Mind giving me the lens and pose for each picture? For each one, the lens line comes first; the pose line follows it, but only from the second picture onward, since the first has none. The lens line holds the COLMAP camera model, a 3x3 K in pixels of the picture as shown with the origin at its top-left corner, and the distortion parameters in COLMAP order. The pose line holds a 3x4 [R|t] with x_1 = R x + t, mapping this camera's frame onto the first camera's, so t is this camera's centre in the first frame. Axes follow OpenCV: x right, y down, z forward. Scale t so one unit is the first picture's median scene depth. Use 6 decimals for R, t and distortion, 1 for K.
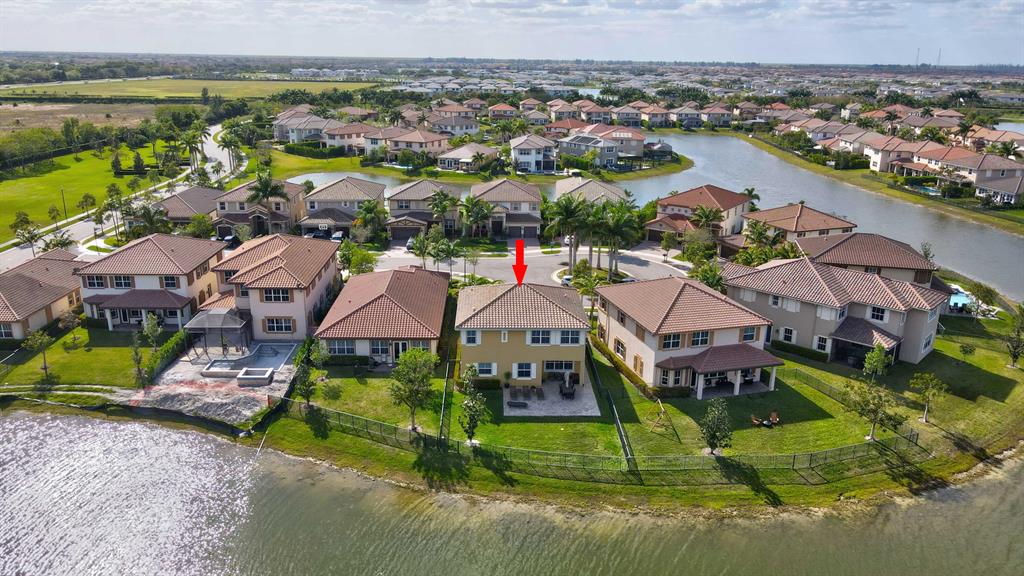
lens RADIAL K [[755.2, 0, 512.2], [0, 755.2, 294.0], [0, 0, 1]] dist [-0.005796, 0.029978]
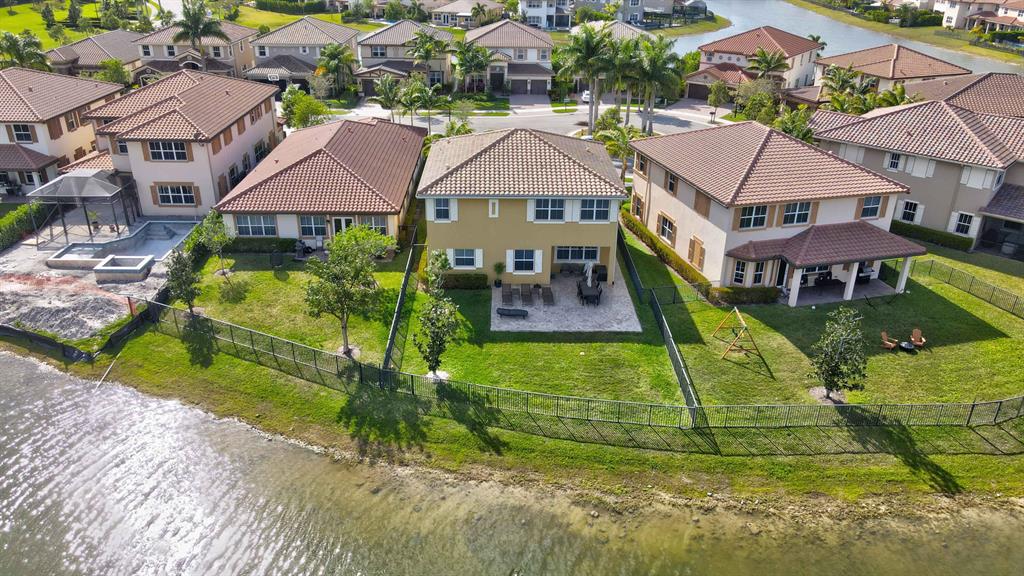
lens RADIAL K [[755.2, 0, 512.8], [0, 755.2, 292.0], [0, 0, 1]] dist [-0.005796, 0.029978]
pose [[0.999907, 0.005300, -0.012552, 0.013910], [-0.003483, 0.990065, 0.140568, 0.034288], [0.013172, -0.140511, 0.989992, 0.331629]]
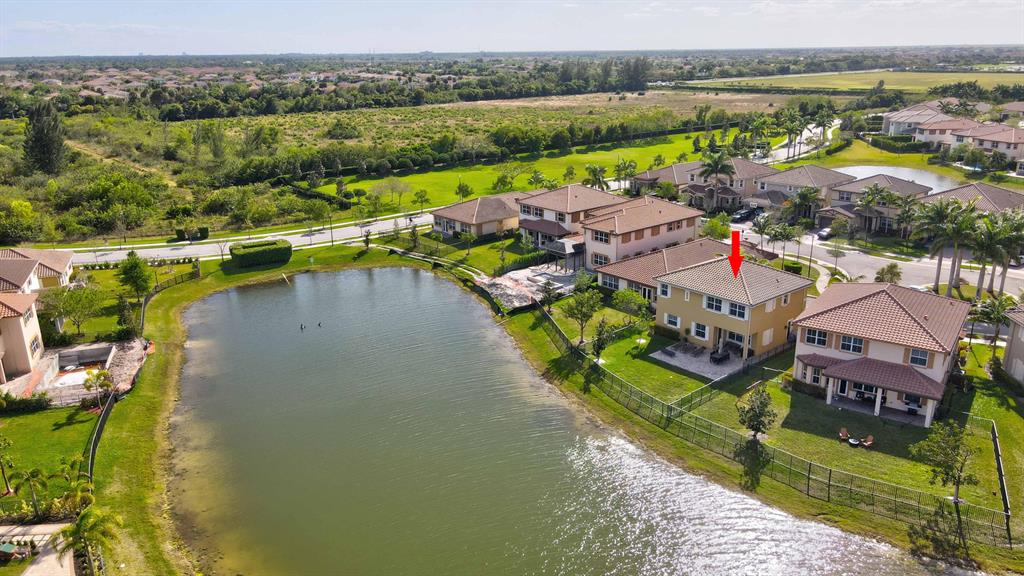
lens RADIAL K [[755.2, 0, 513.9], [0, 755.2, 285.2], [0, 0, 1]] dist [-0.005796, 0.029978]
pose [[0.619025, 0.211908, -0.756243, 0.649217], [-0.213685, 0.972029, 0.097461, -0.013538], [0.755742, 0.101268, 0.646992, 0.063215]]
